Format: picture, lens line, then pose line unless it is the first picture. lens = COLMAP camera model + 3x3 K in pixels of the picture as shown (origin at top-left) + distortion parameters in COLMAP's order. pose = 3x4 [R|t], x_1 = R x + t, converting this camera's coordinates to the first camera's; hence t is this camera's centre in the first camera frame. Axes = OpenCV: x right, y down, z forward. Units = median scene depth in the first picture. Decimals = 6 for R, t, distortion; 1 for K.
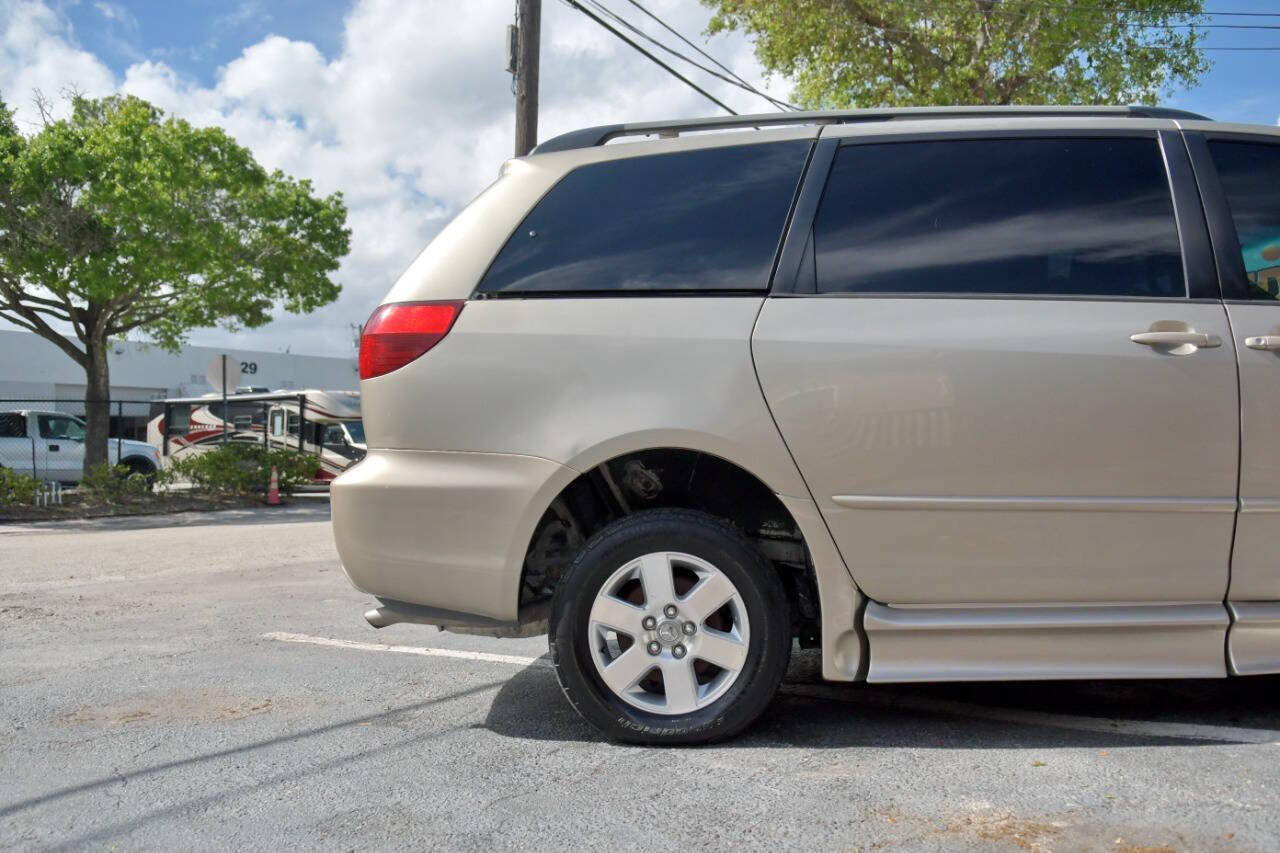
lens RADIAL K [[1087.1, 0, 640.0], [0, 1087.1, 426.5], [0, 0, 1]] dist [-0.012593, -0.008014]
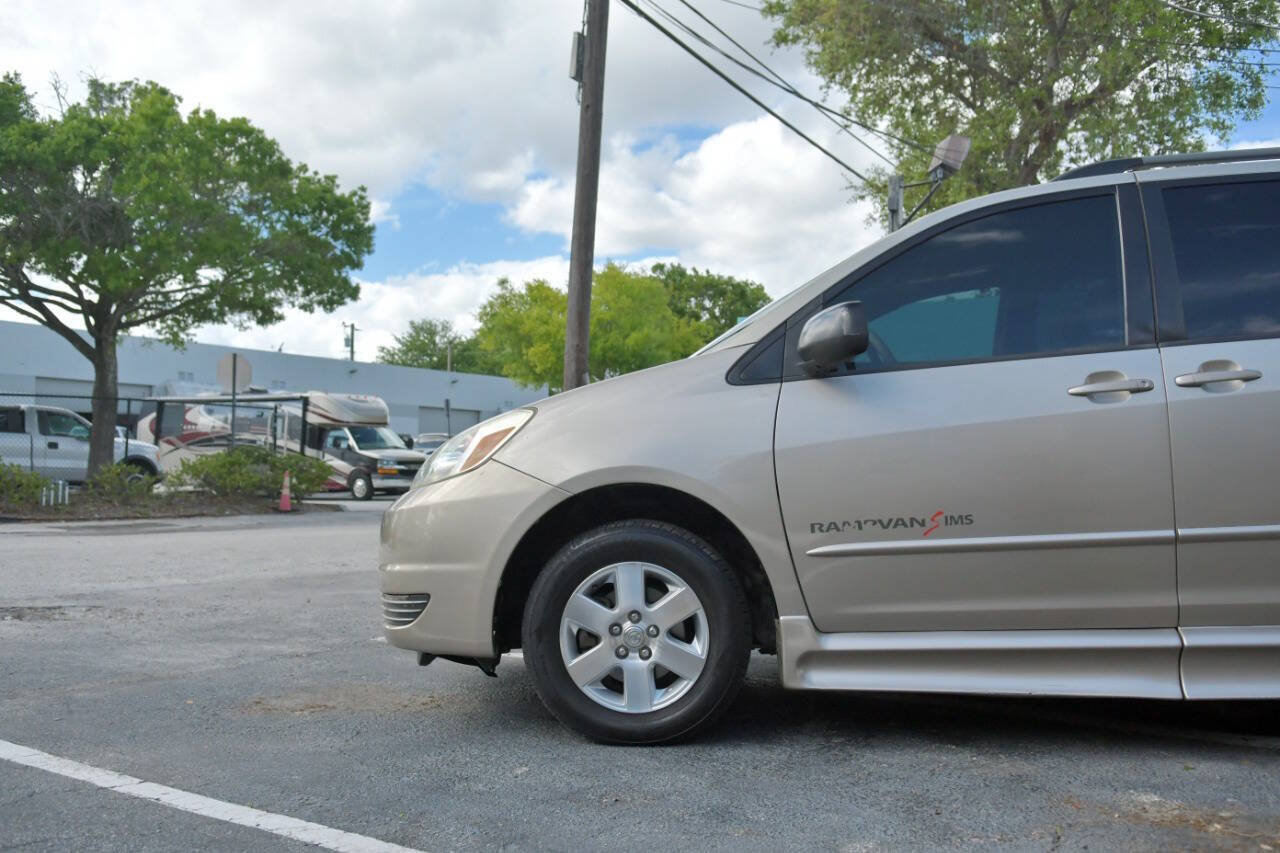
lens RADIAL K [[1160.4, 0, 640.0], [0, 1160.4, 426.5], [0, 0, 1]] dist [-0.007428, 0.002263]
pose [[0.999523, 0.030731, 0.003016, -0.029925], [-0.030694, 0.999464, -0.011410, -0.001012], [-0.003365, 0.011312, 0.999930, -0.027234]]
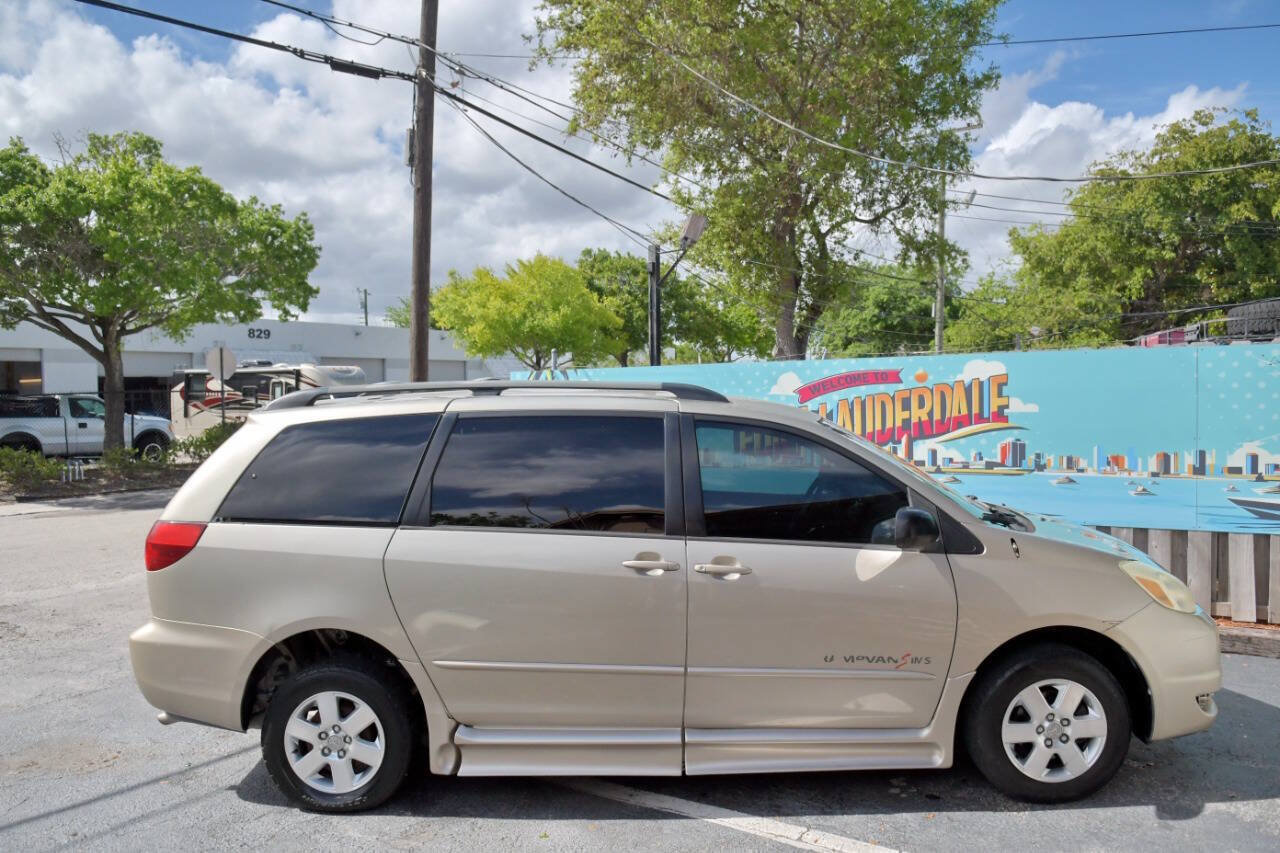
lens RADIAL K [[946.9, 0, 640.0], [0, 946.9, 426.5], [0, 0, 1]] dist [-0.035067, -0.010294]
pose [[0.999874, 0.004379, 0.015233, 0.070825], [-0.005385, 0.997766, 0.066587, -0.057019], [-0.014907, -0.066660, 0.997664, -0.052353]]
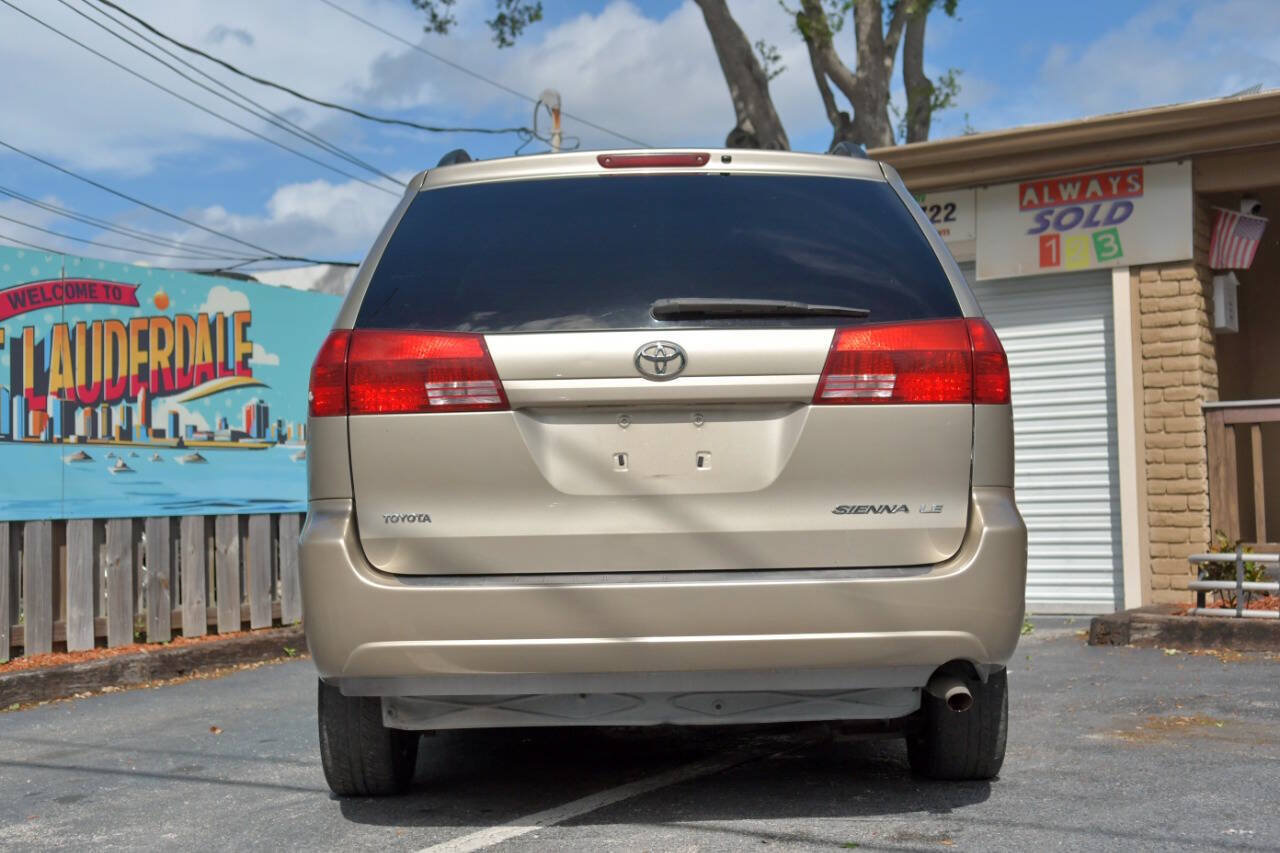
lens RADIAL K [[1653.5, 0, 640.0], [0, 1653.5, 426.5], [0, 0, 1]] dist [0.087827, 0.023117]
pose [[-0.060633, 0.067518, 0.995874, -0.253835], [-0.008129, 0.997643, -0.068133, 0.009807], [-0.998127, -0.012227, -0.059941, 0.227416]]
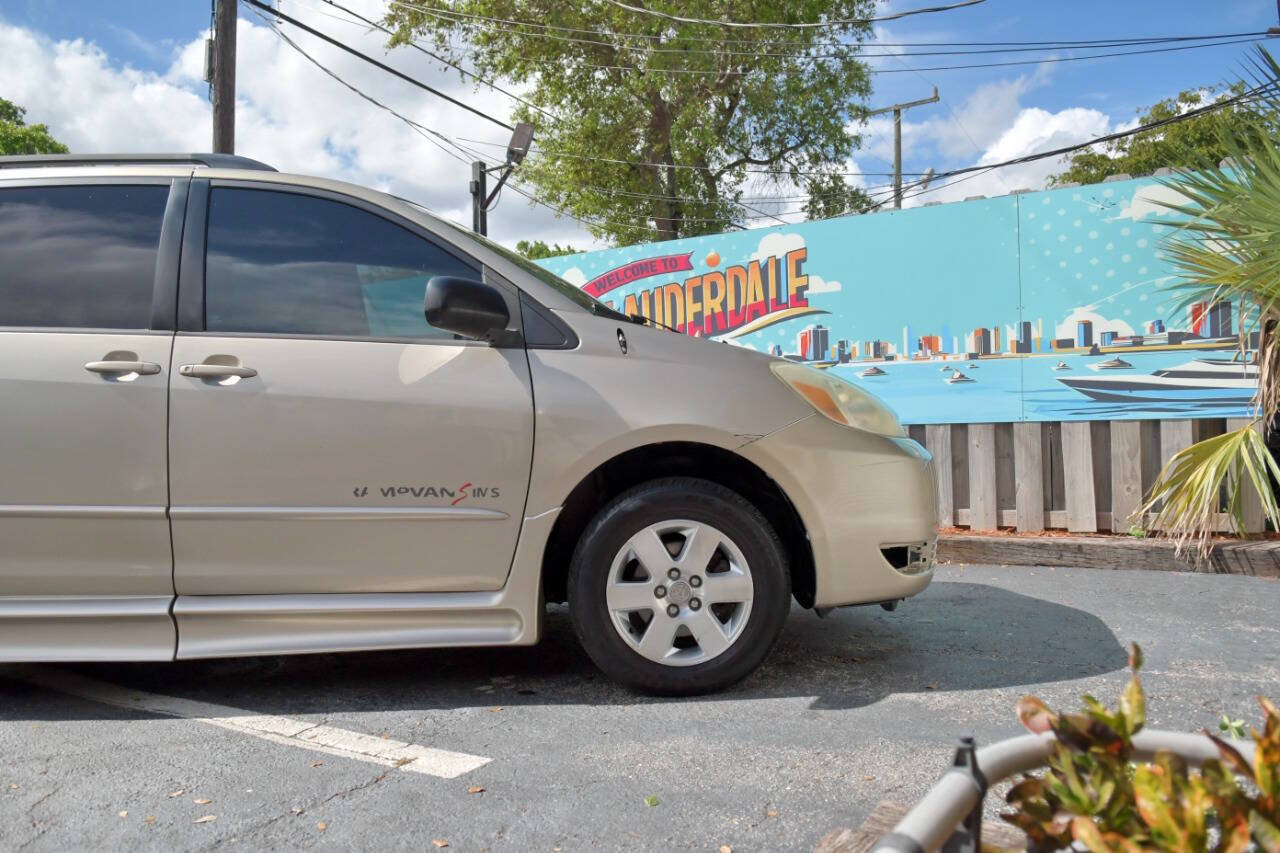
lens RADIAL K [[1001.6, 0, 640.0], [0, 1001.6, 426.5], [0, 0, 1]] dist [-0.016453, -0.003329]
pose [[0.999595, -0.004000, 0.028172, 0.155903], [0.003001, 0.999369, 0.035396, -0.008342], [-0.028296, -0.035297, 0.998976, -0.009678]]
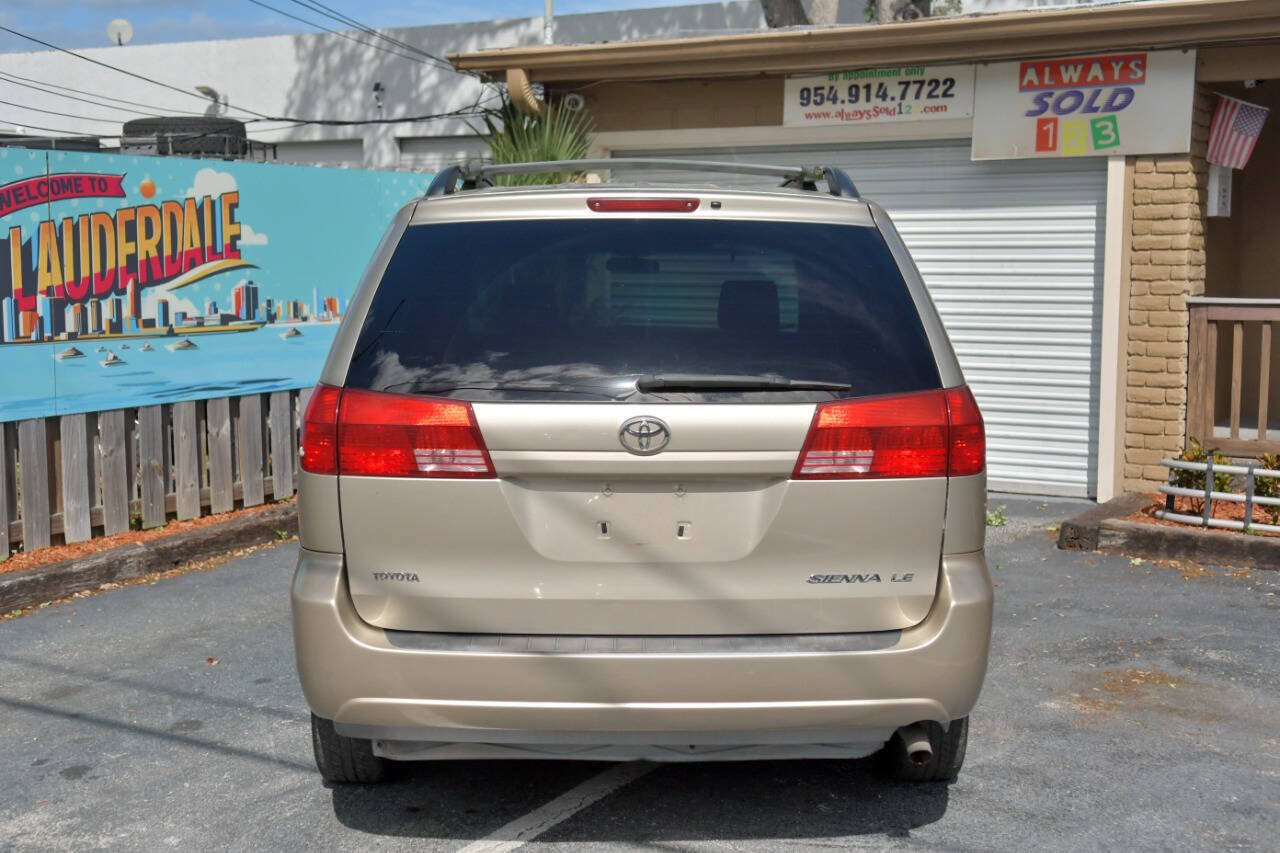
lens RADIAL K [[1653.5, 0, 640.0], [0, 1653.5, 426.5], [0, 0, 1]] dist [0.087827, 0.023117]
pose [[-0.066802, -0.089538, 0.993741, -0.258585], [-0.030804, 0.995676, 0.087641, -0.032638], [-0.997291, -0.024757, -0.069271, 0.227806]]
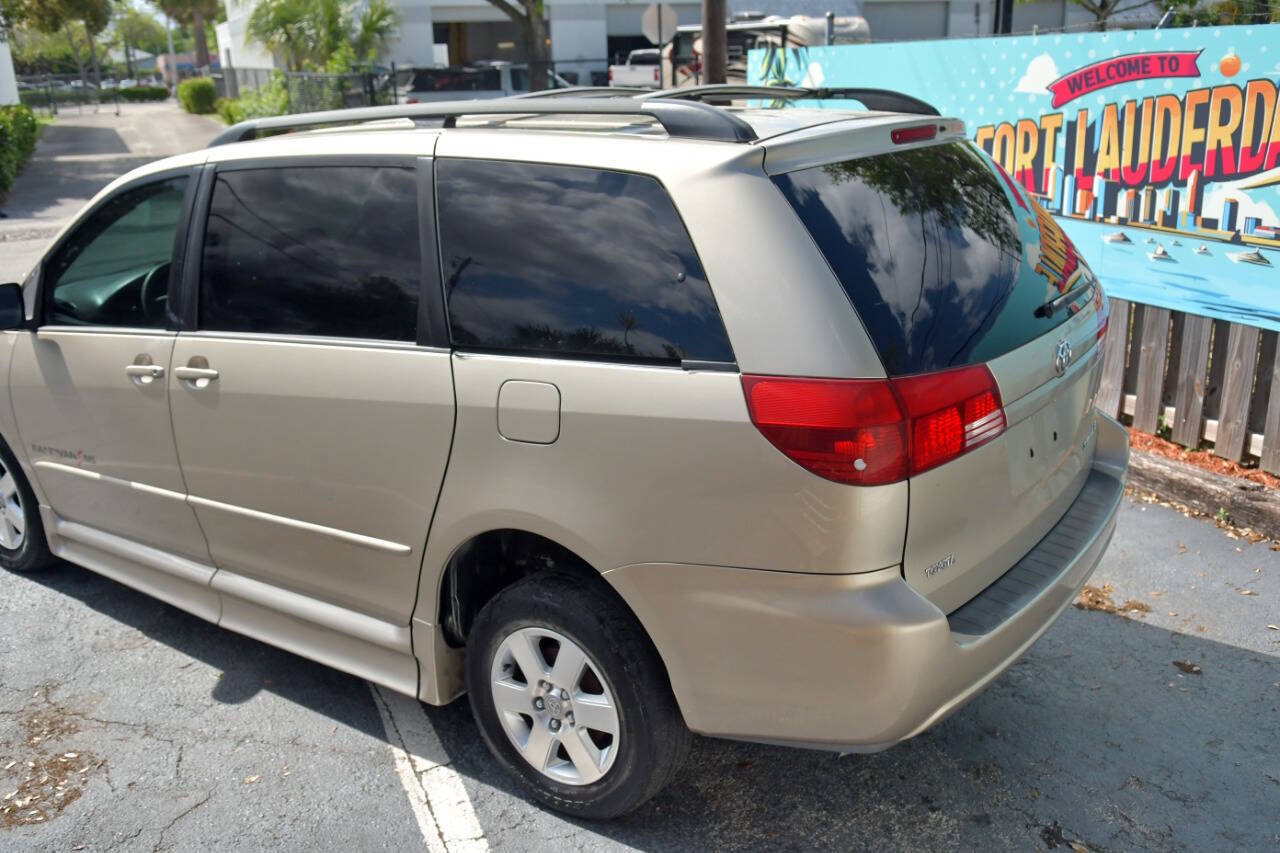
lens RADIAL K [[1160.4, 0, 640.0], [0, 1160.4, 426.5], [0, 0, 1]] dist [-0.007428, 0.002263]
pose [[0.850686, 0.151446, -0.503386, 0.220262], [0.032072, 0.940864, 0.337262, -0.067812], [0.524695, -0.303048, 0.795523, 0.029601]]
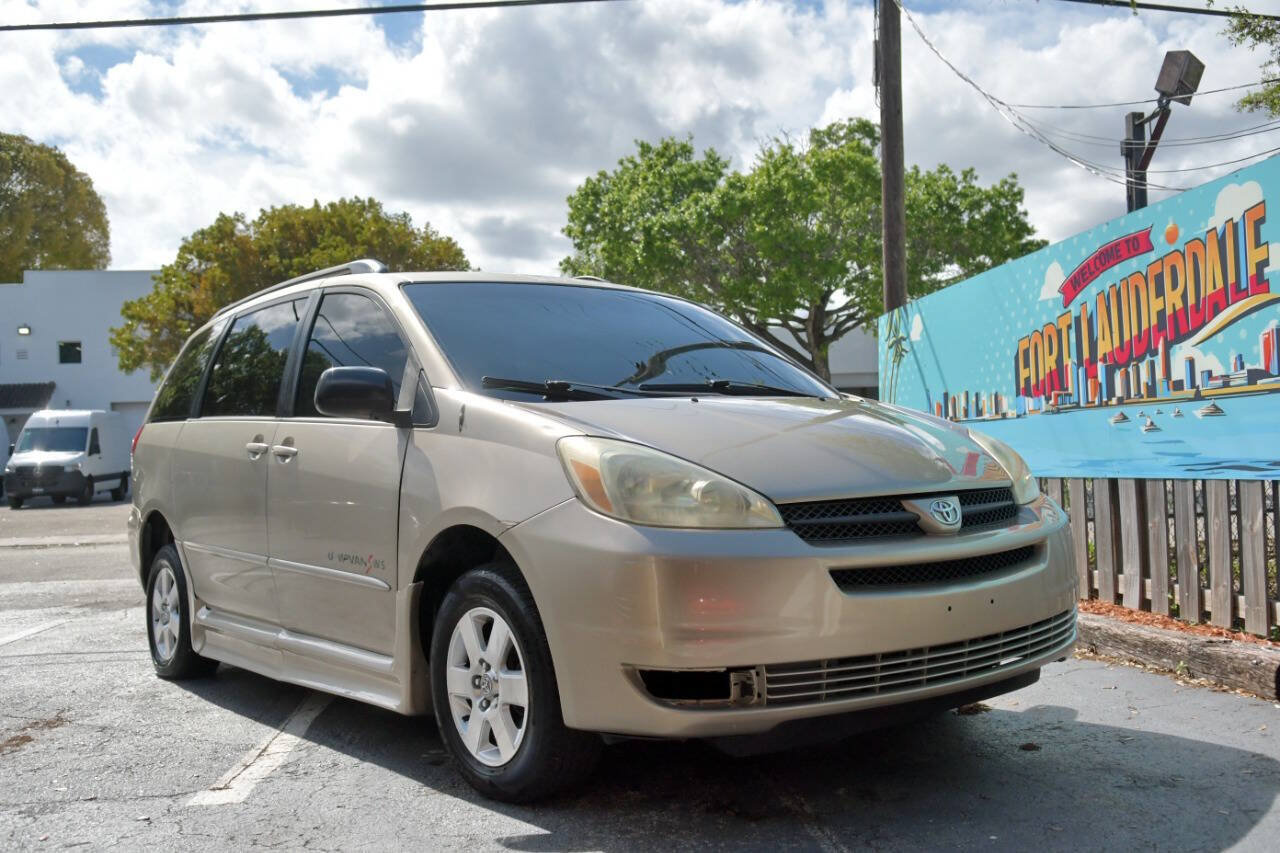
lens RADIAL K [[1202.5, 0, 640.0], [0, 1202.5, 426.5], [0, 0, 1]] dist [0.009833, -0.005591]
pose [[0.651494, -0.024391, -0.758262, 0.320380], [0.046133, 0.998907, 0.007506, -0.015513], [0.757250, -0.039871, 0.651907, 0.050741]]
